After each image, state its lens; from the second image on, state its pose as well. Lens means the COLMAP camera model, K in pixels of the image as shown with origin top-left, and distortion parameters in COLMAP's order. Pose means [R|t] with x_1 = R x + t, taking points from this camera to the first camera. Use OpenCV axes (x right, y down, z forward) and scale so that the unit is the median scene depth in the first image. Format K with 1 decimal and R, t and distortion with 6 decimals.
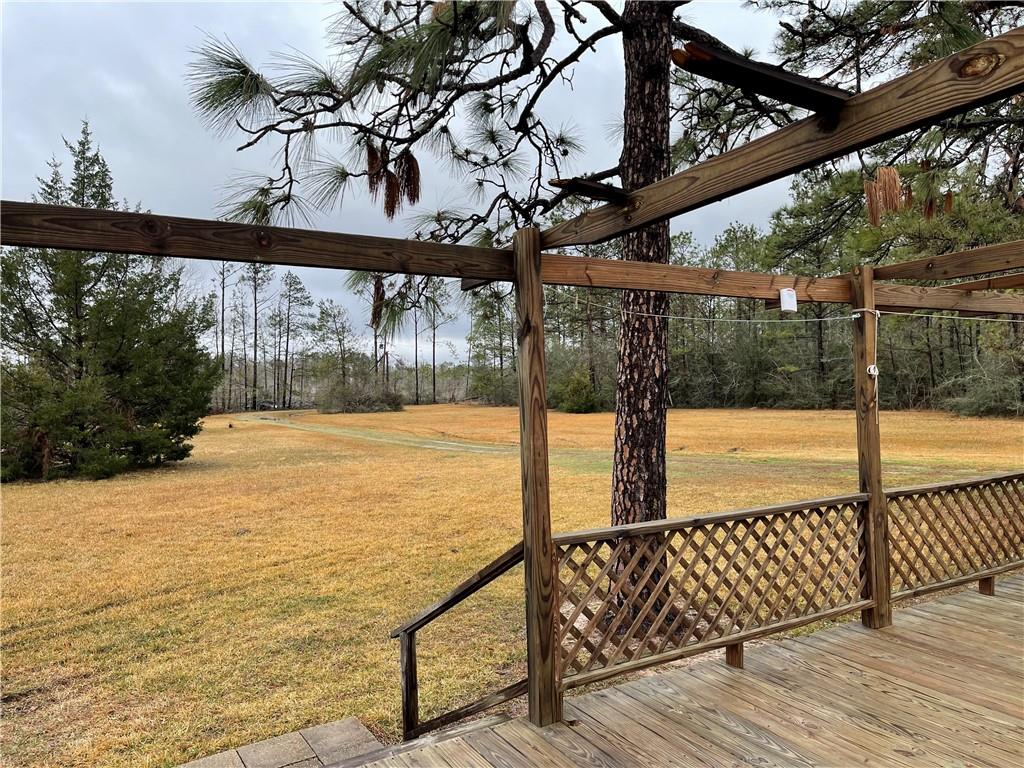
lens RADIAL K [[794.7, 0, 509.9], [0, 794.7, 385.3], [0, 0, 1]] dist [0.096061, -0.110856]
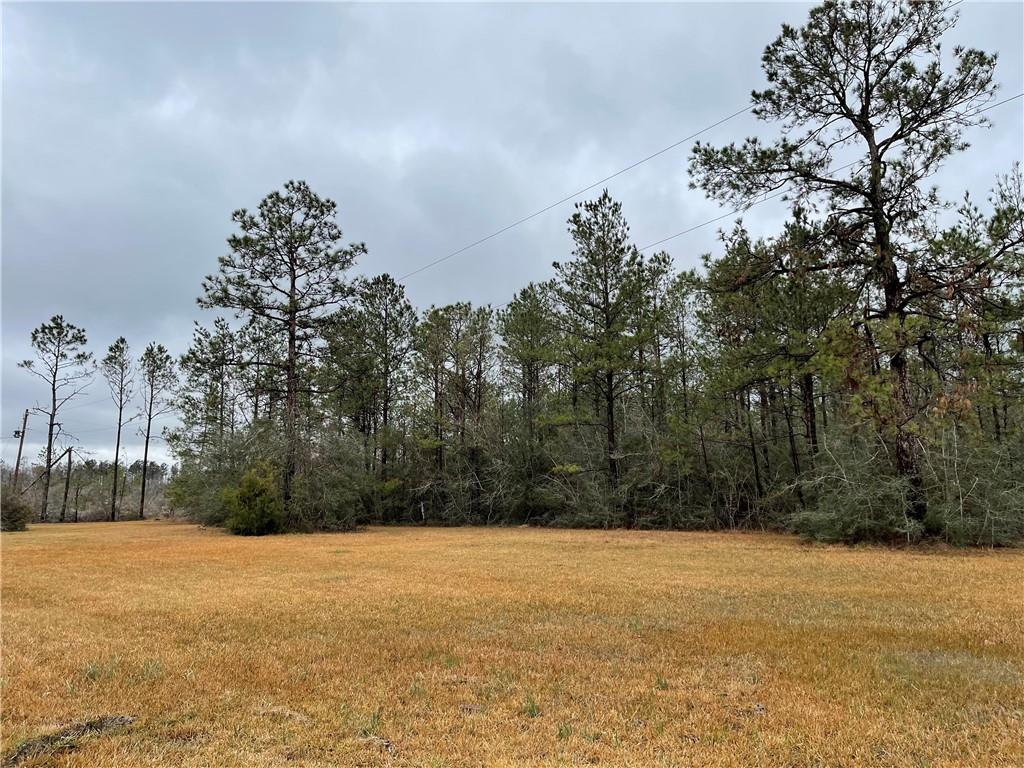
lens RADIAL K [[794.7, 0, 518.8], [0, 794.7, 378.0], [0, 0, 1]] dist [0.096061, -0.110856]
pose [[0.975547, 0.043443, 0.215455, 0.208475], [-0.010056, 0.988067, -0.153696, 0.011141], [-0.219561, 0.147771, 0.964343, 0.453978]]
